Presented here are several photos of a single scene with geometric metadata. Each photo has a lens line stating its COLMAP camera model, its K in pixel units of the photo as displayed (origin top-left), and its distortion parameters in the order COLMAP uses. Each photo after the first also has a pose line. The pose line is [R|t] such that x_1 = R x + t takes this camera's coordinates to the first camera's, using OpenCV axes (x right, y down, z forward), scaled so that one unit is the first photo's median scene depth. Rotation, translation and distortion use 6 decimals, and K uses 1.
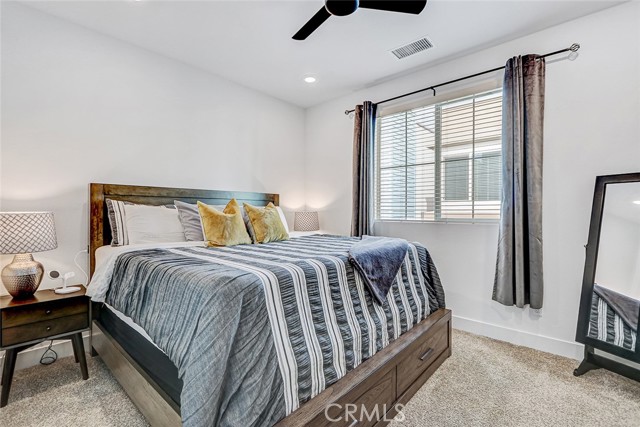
lens RADIAL K [[292.5, 0, 320.2], [0, 292.5, 212.5], [0, 0, 1]] dist [0.001998, -0.002714]
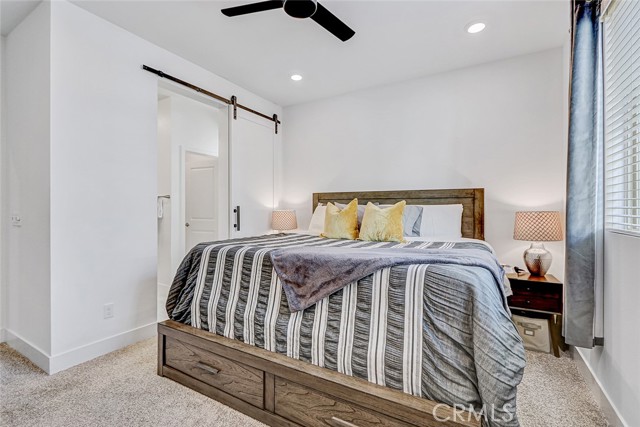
lens RADIAL K [[292.5, 0, 319.7], [0, 292.5, 212.2], [0, 0, 1]] dist [0.001998, -0.002714]
pose [[0.198304, 0.010211, -0.980087, 1.294491], [-0.009510, 0.999919, 0.008494, -0.008355], [0.980094, 0.007636, 0.198385, 1.030163]]
